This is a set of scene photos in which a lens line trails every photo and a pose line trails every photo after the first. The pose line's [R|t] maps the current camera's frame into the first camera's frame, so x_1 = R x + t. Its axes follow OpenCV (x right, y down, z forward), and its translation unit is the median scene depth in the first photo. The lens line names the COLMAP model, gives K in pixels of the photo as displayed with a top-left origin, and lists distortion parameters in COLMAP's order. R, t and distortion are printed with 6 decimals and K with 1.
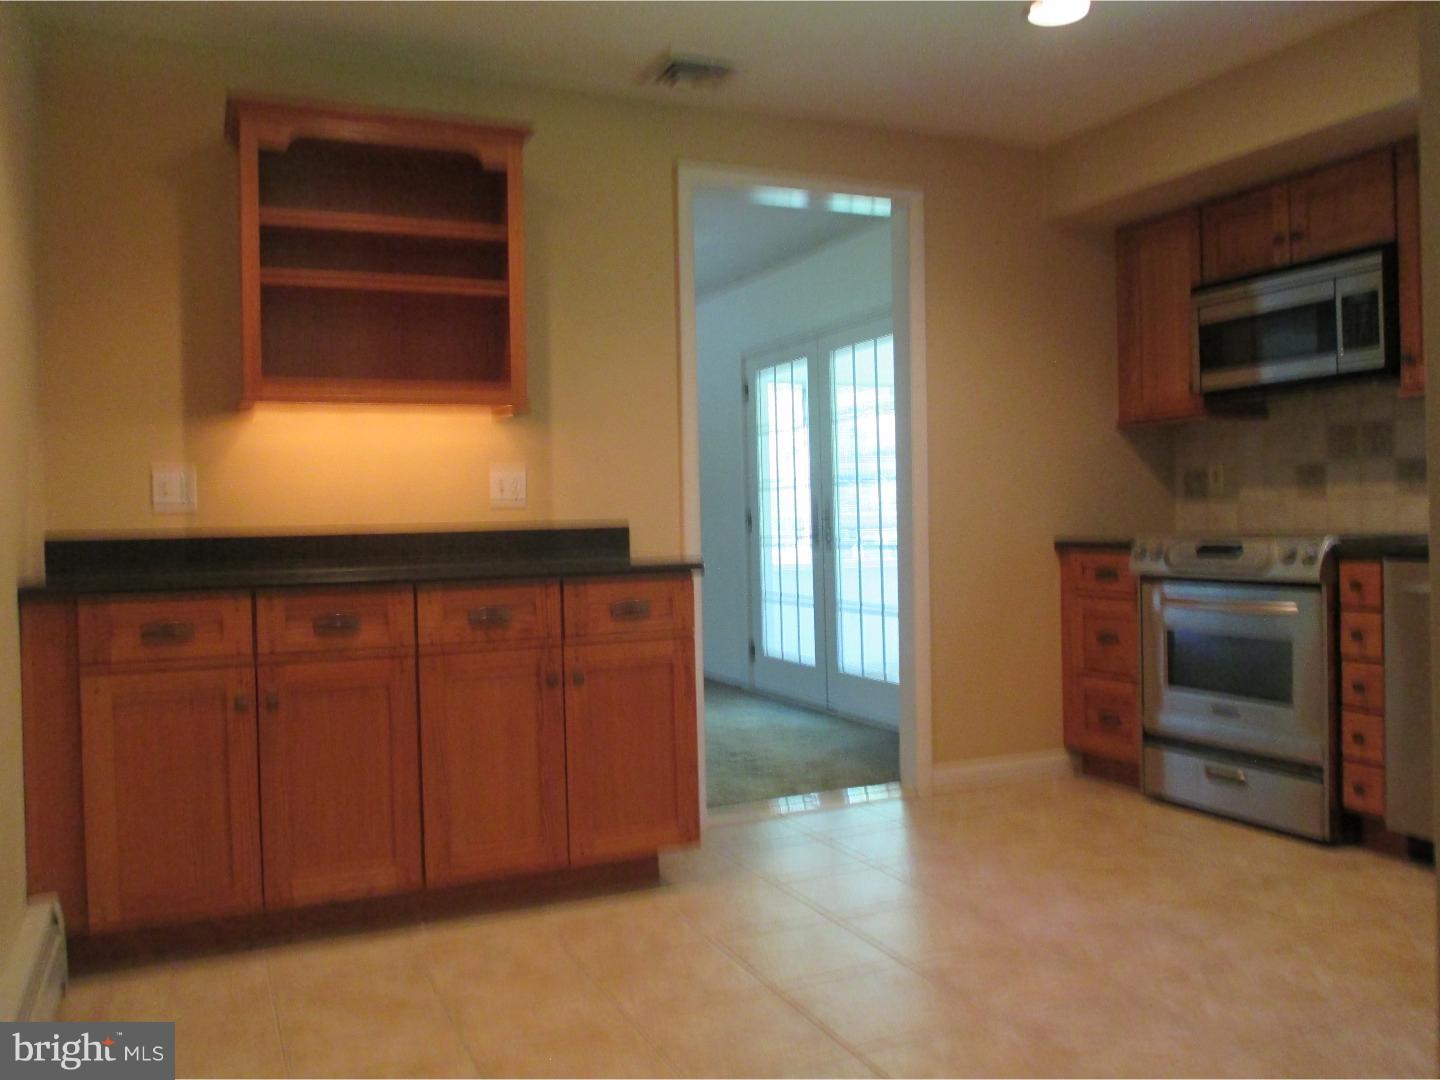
lens RADIAL K [[1210.5, 0, 716.9], [0, 1210.5, 532.2], [0, 0, 1]] dist [-0.016360, -0.012122]
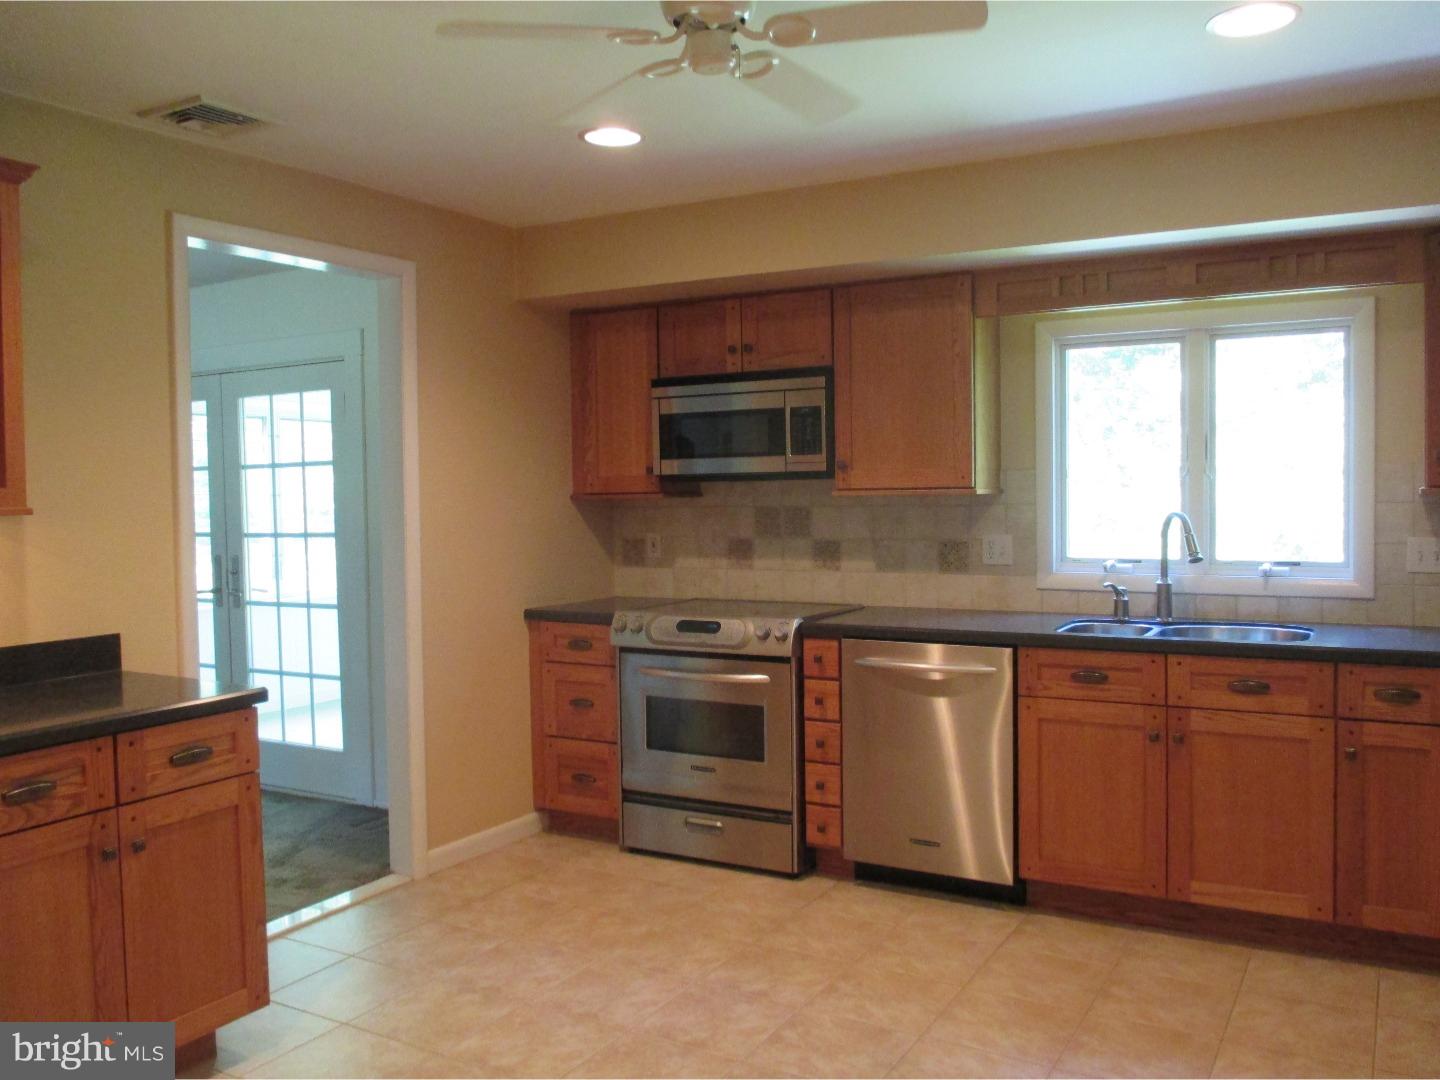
lens RADIAL K [[1210.5, 0, 716.9], [0, 1210.5, 532.2], [0, 0, 1]] dist [-0.016360, -0.012122]
pose [[0.812598, -0.010396, 0.582732, -0.219914], [0.000713, 0.999858, 0.016842, -0.089738], [-0.582825, -0.013270, 0.812490, 0.072065]]
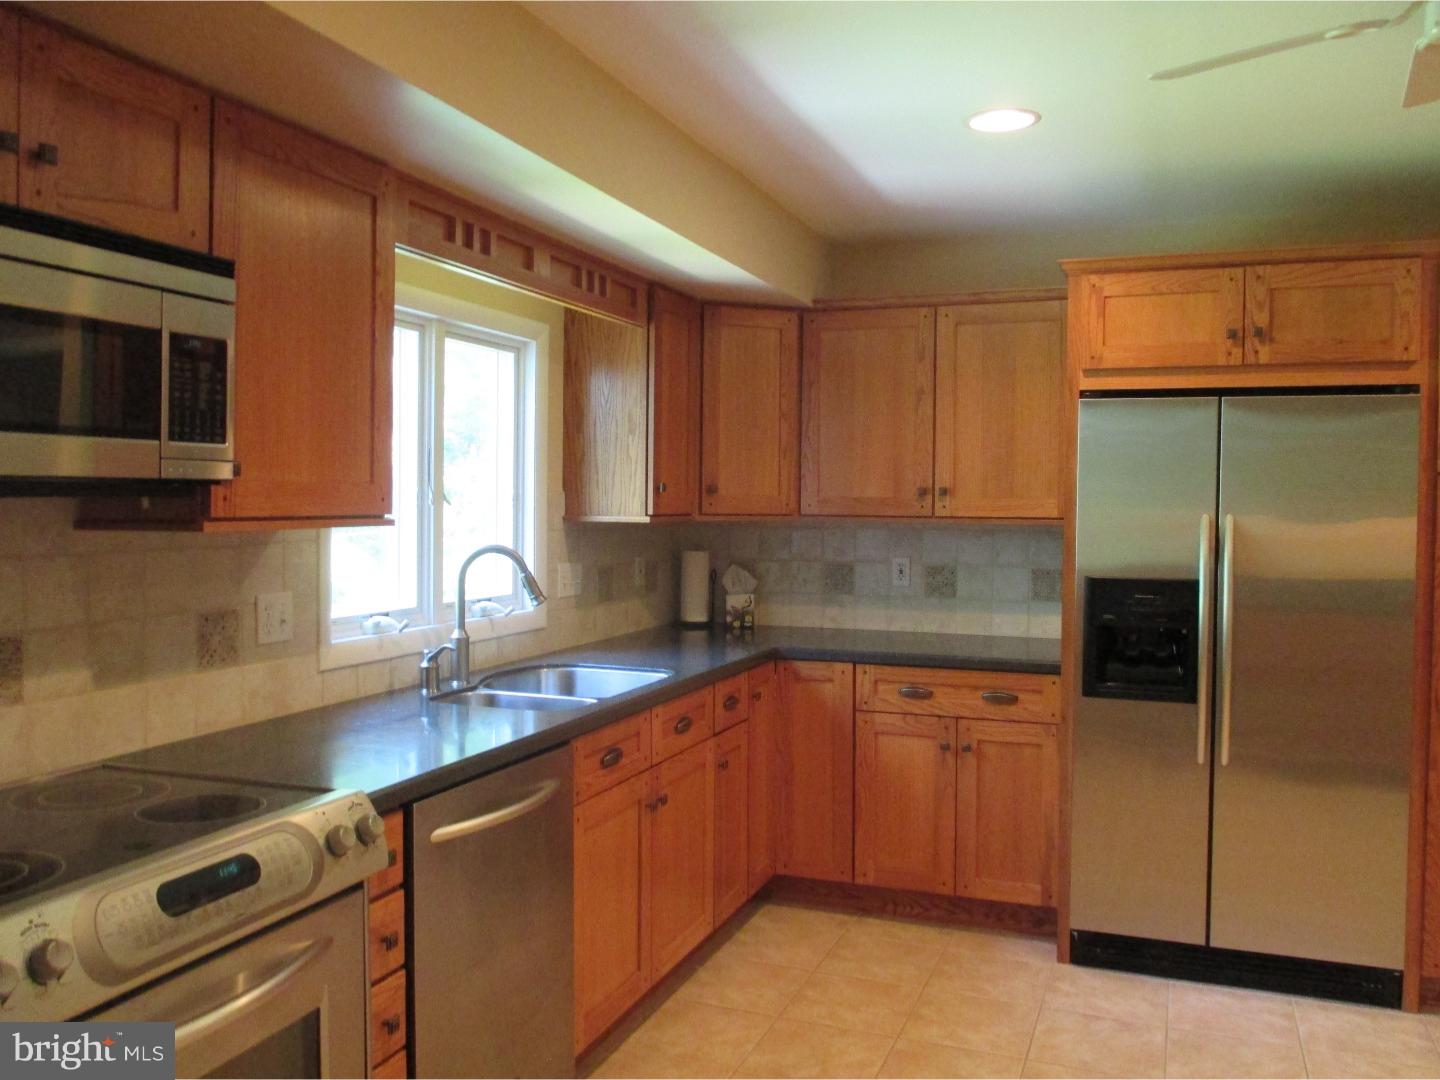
lens RADIAL K [[1210.5, 0, 716.9], [0, 1210.5, 532.2], [0, 0, 1]] dist [-0.016360, -0.012122]
pose [[-0.702156, 0.004647, 0.712008, -0.012621], [0.021740, 0.999652, 0.014915, -0.107420], [-0.711691, 0.025952, -0.702013, 1.137626]]
